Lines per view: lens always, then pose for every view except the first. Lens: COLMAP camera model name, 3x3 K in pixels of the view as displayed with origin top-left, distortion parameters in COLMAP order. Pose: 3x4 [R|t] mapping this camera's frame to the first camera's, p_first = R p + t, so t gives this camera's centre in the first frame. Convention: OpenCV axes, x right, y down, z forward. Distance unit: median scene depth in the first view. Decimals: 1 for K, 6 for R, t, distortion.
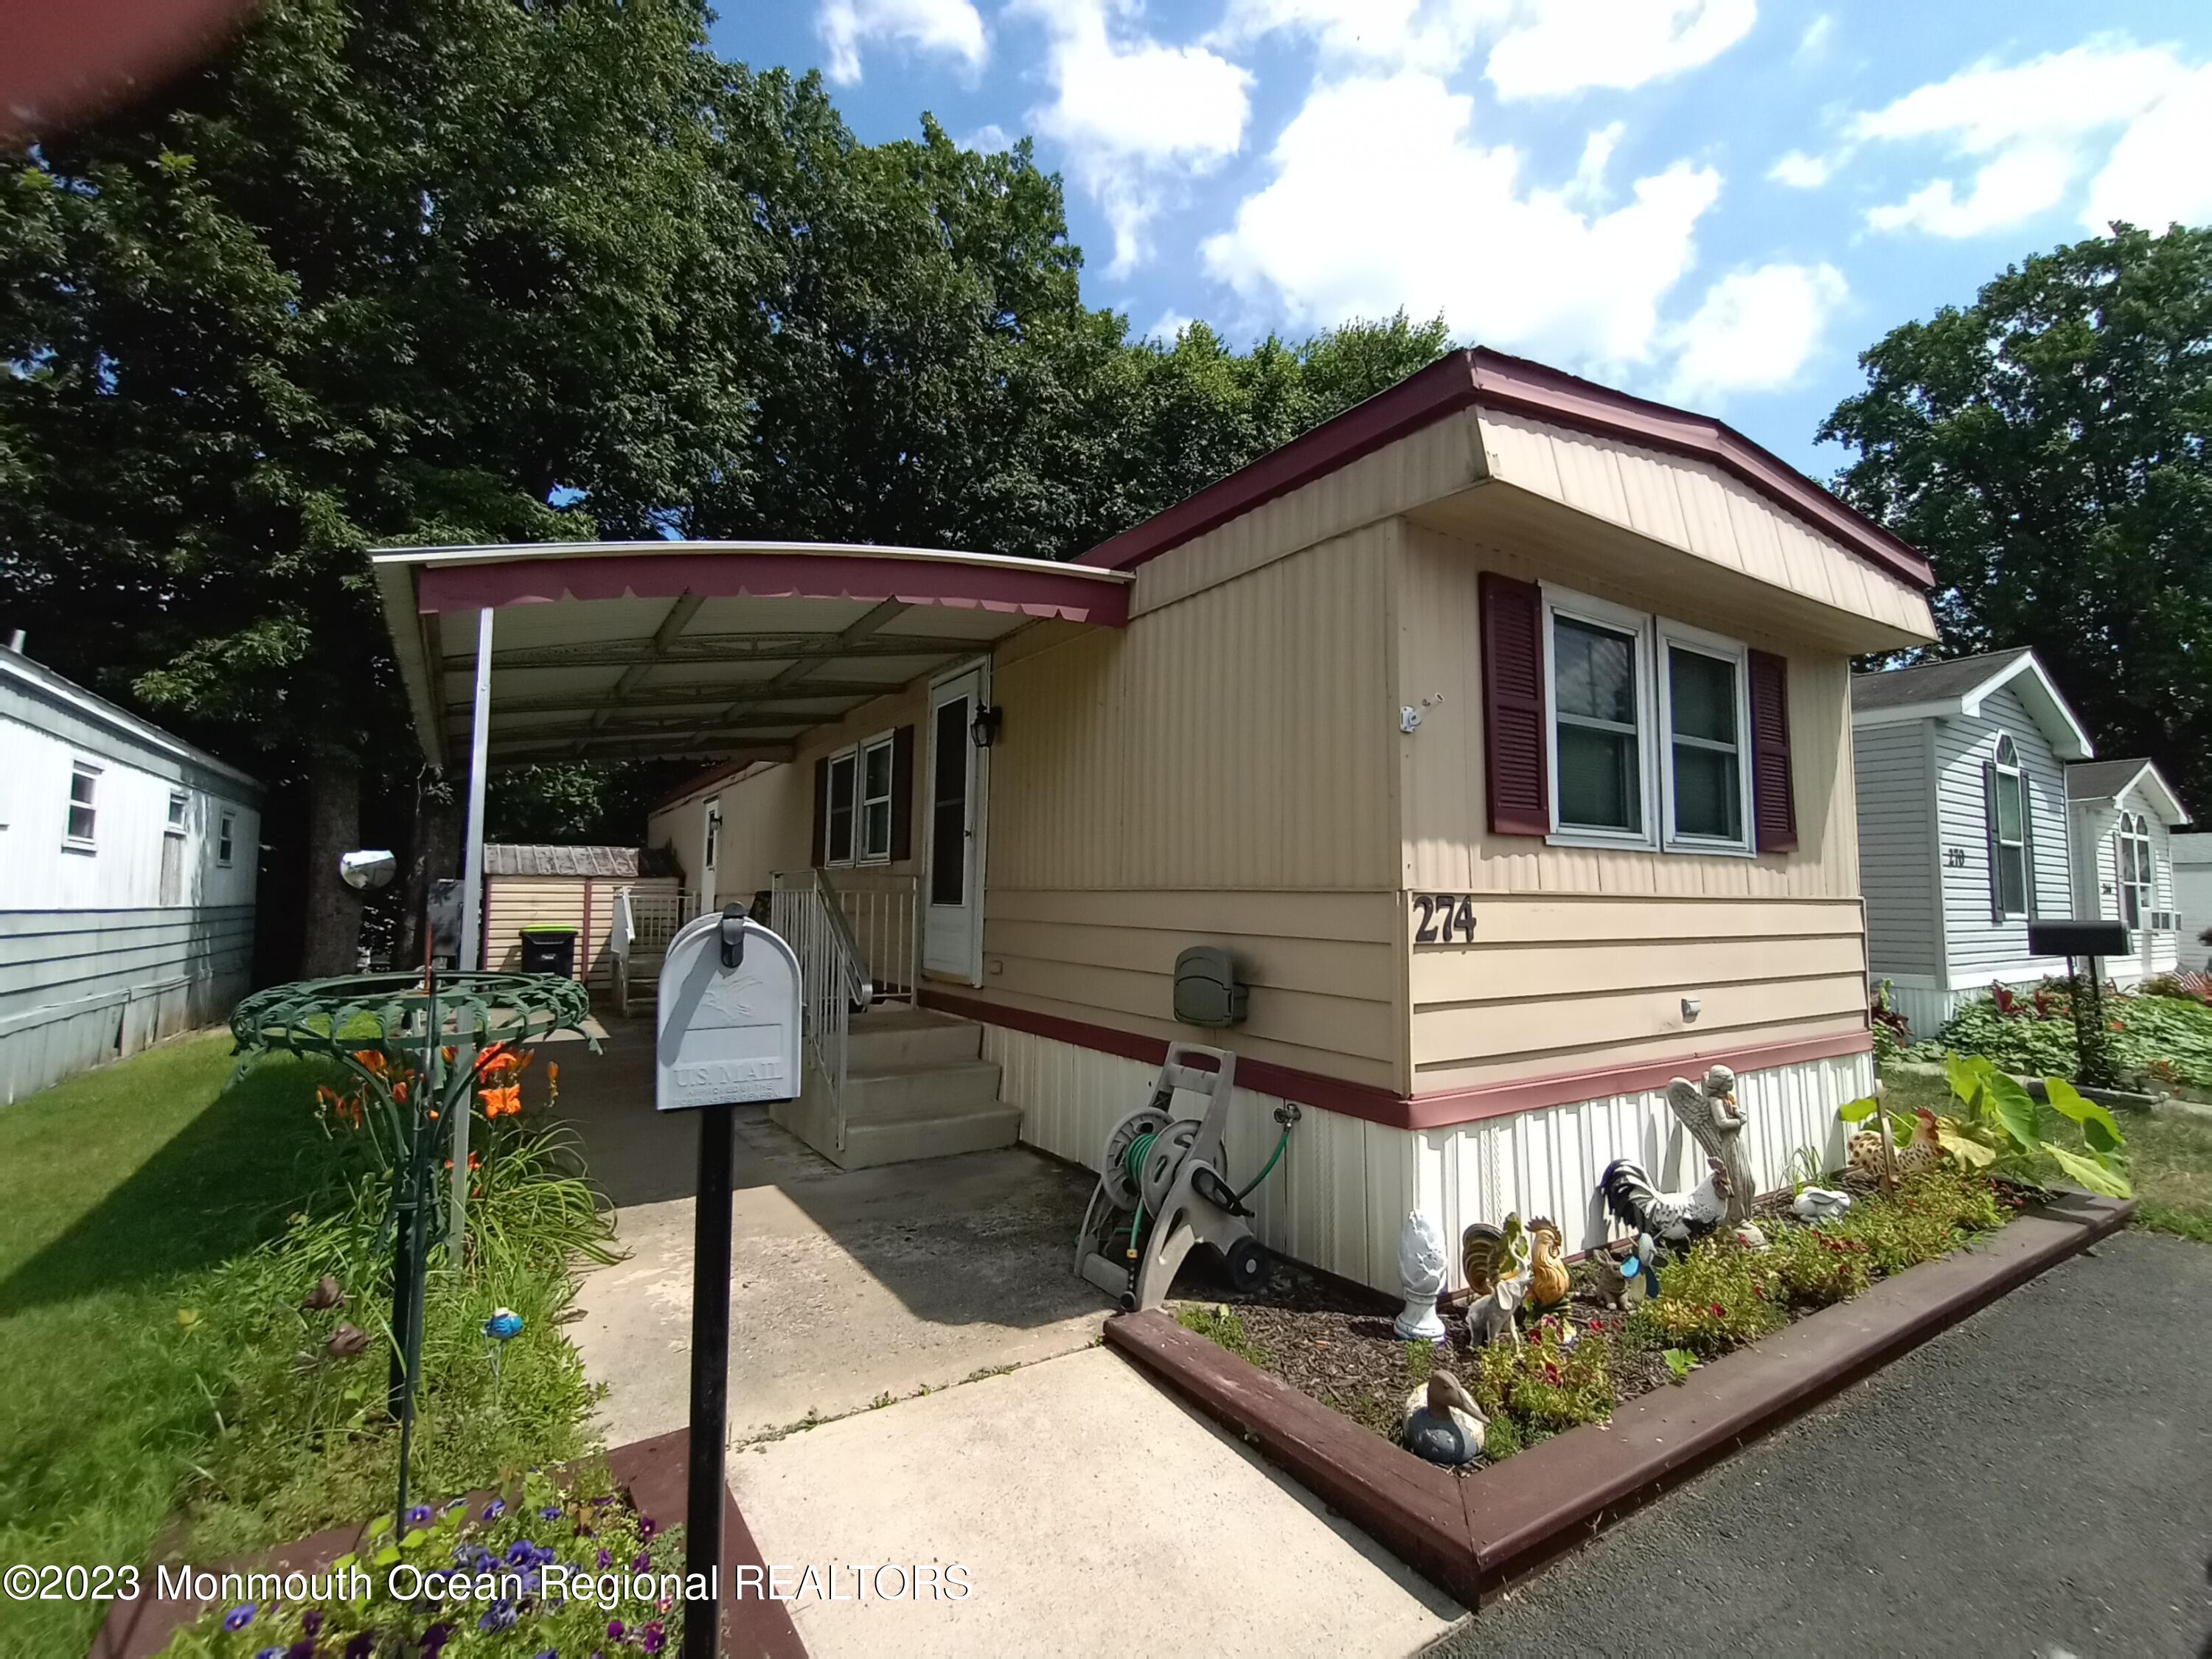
lens RADIAL K [[976.3, 0, 1155.9], [0, 976.3, 830.2], [0, 0, 1]] dist [-0.001121, 0.000139]
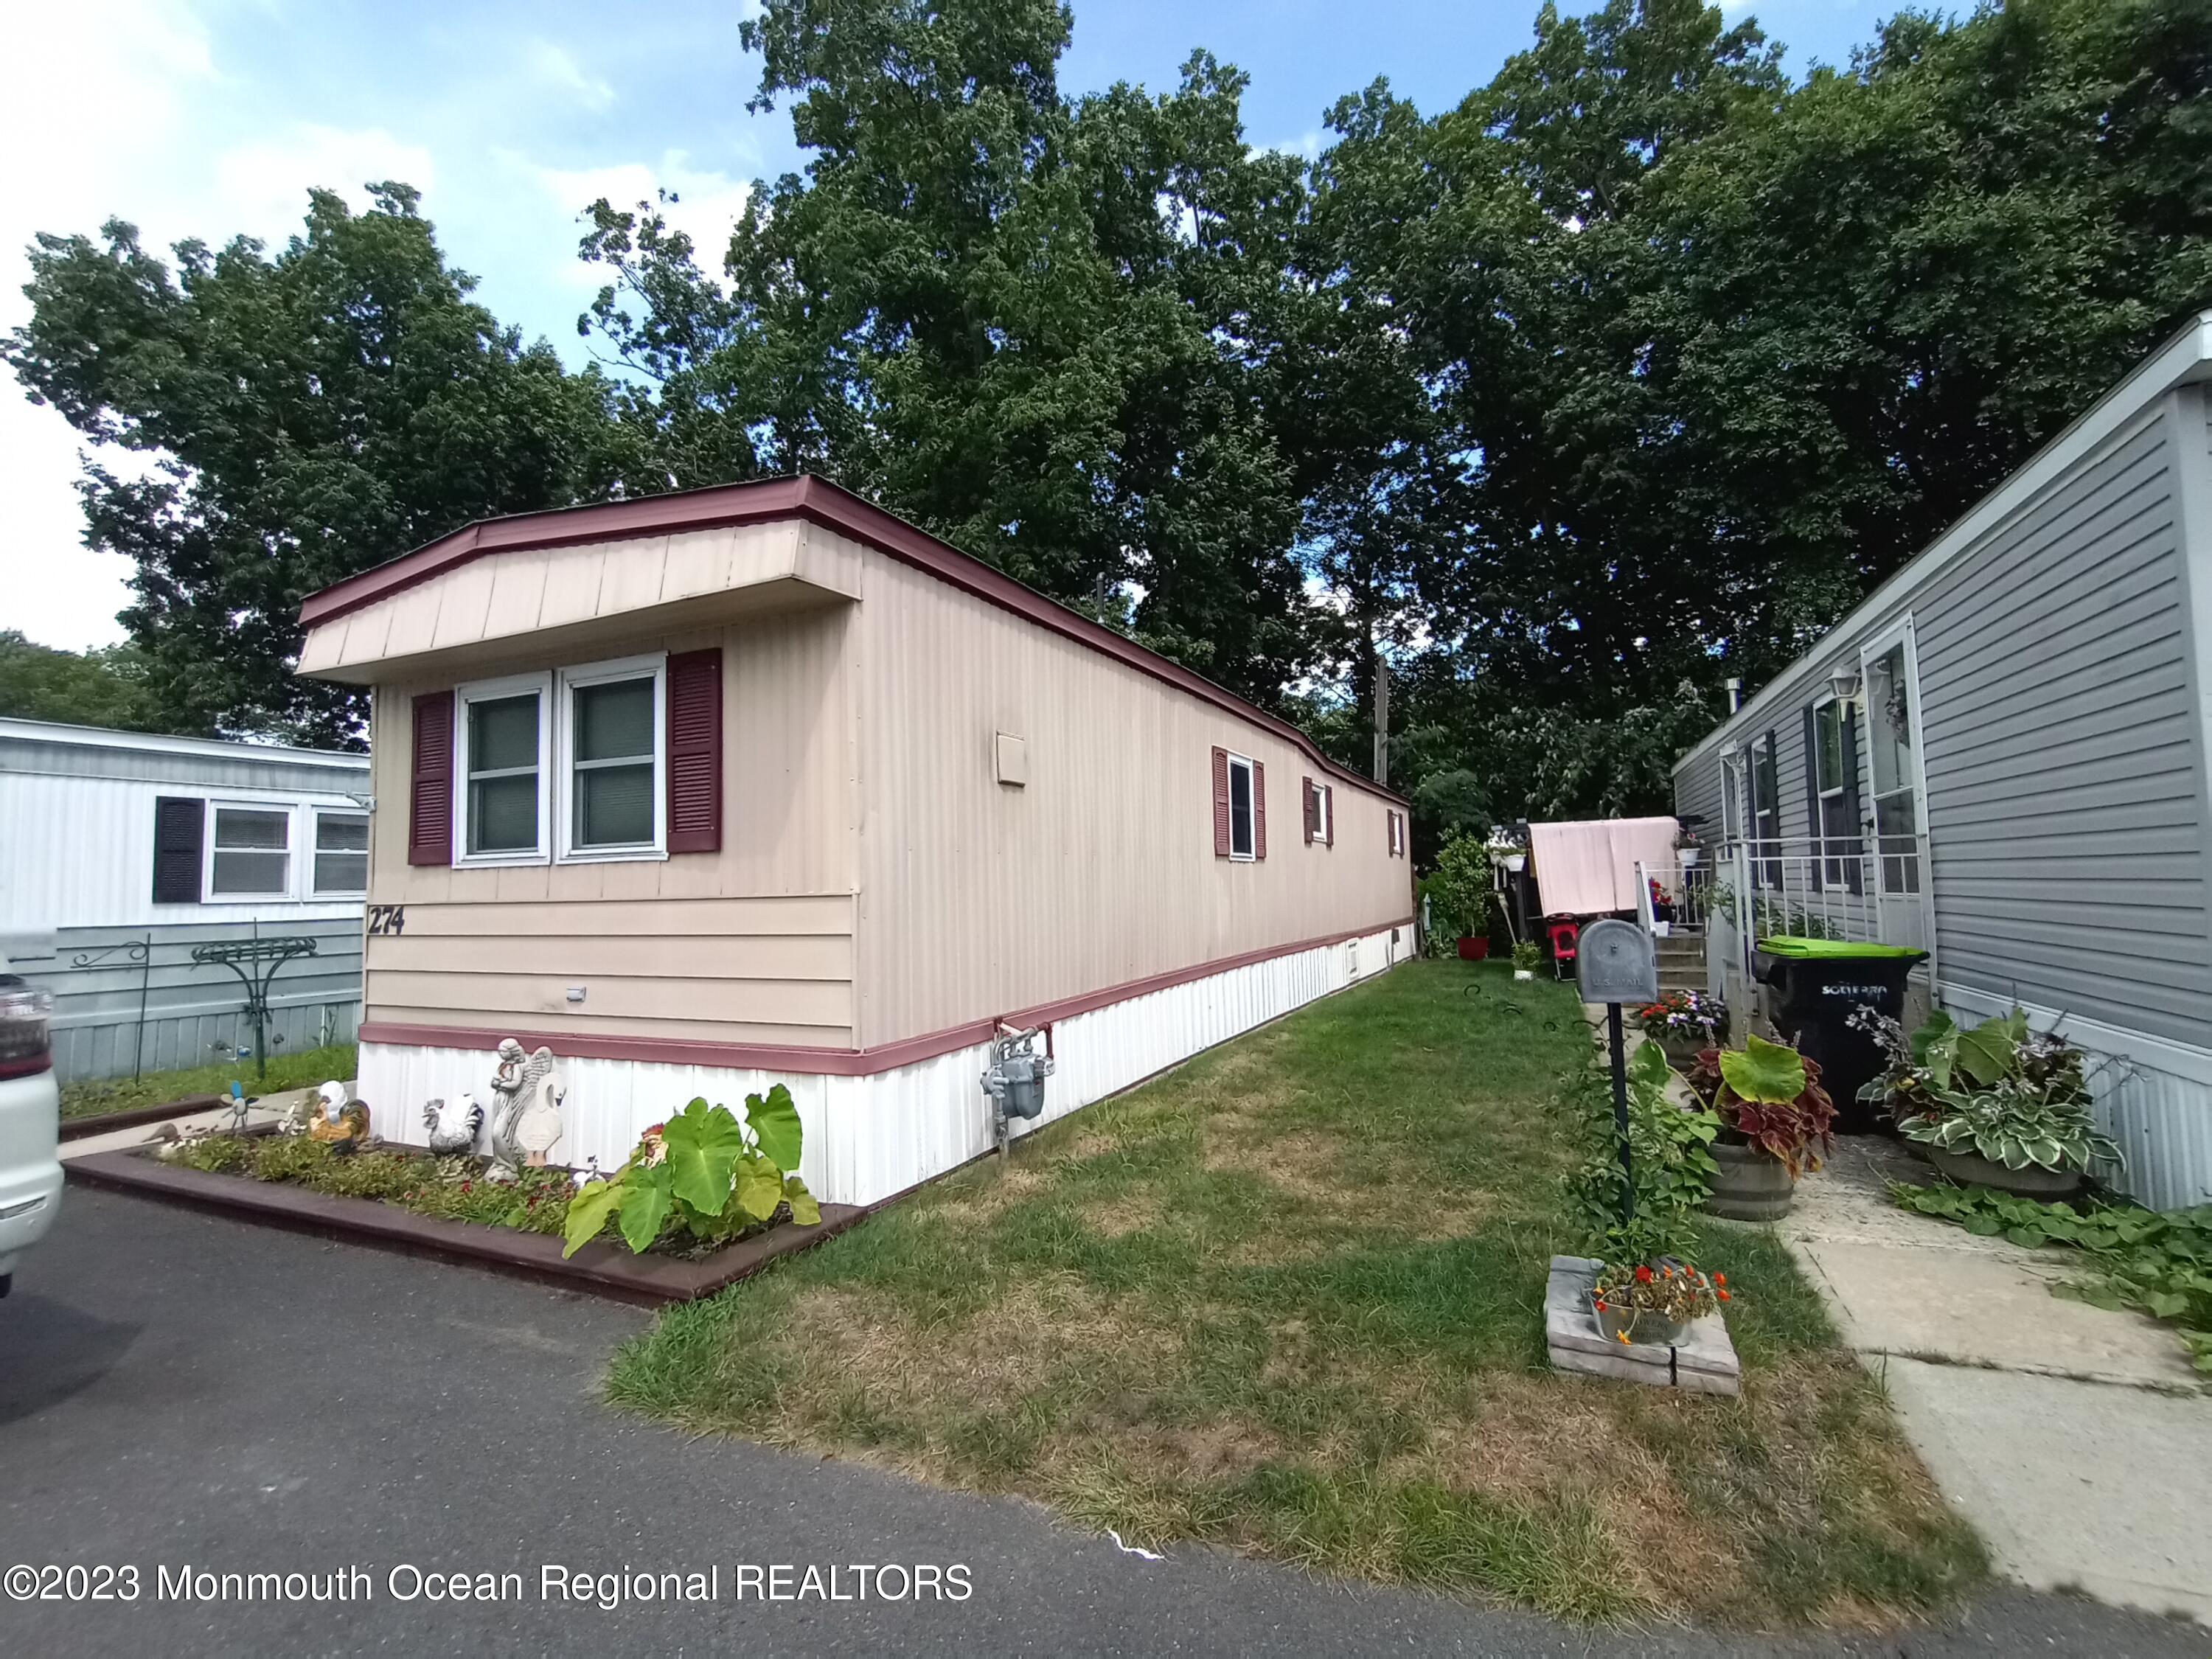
lens RADIAL K [[966.0, 0, 1155.2], [0, 966.0, 831.5], [0, 0, 1]] dist [-0.014388, 0.007994]
pose [[0.551436, -0.062380, -0.831882, 1.300475], [0.088690, 0.995933, -0.015892, 0.045045], [0.829489, -0.065016, 0.554725, 0.645689]]
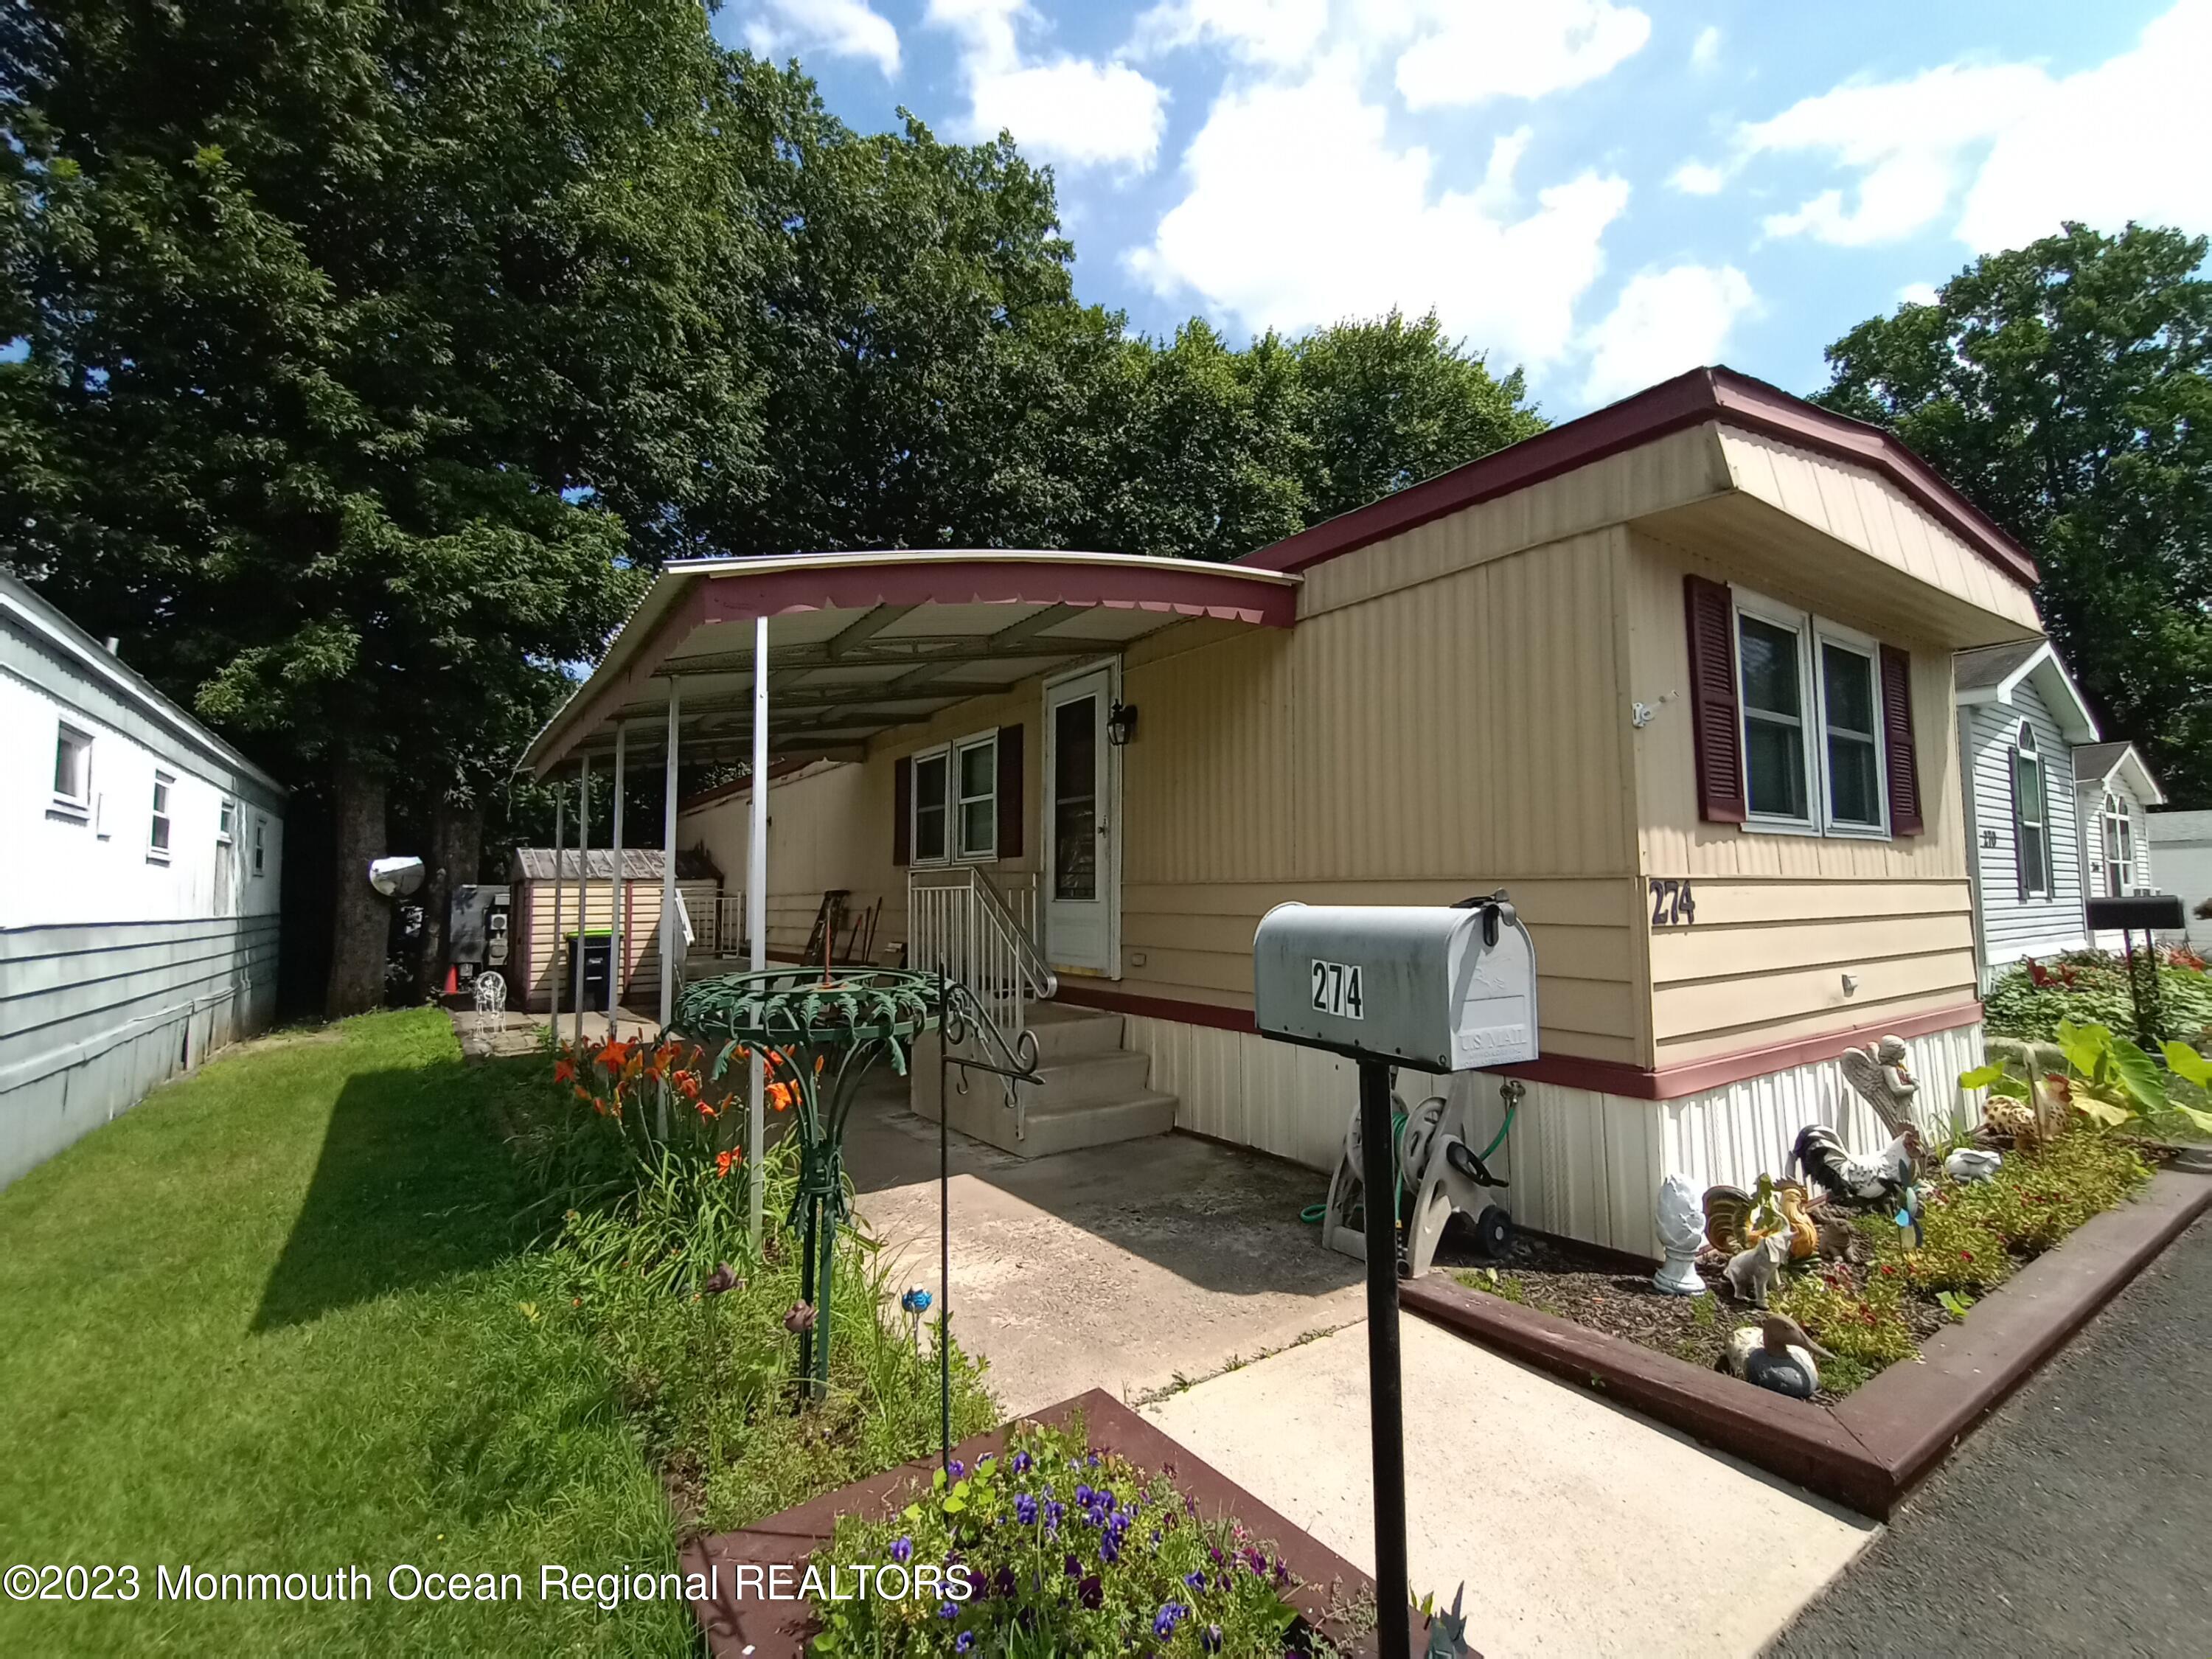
lens RADIAL K [[976.3, 0, 1155.9], [0, 976.3, 830.2], [0, 0, 1]] dist [-0.001121, 0.000139]
pose [[0.999307, -0.015166, 0.033986, -0.163549], [0.014969, 0.999870, 0.006037, -0.001470], [-0.034073, -0.005524, 0.999404, -0.023668]]
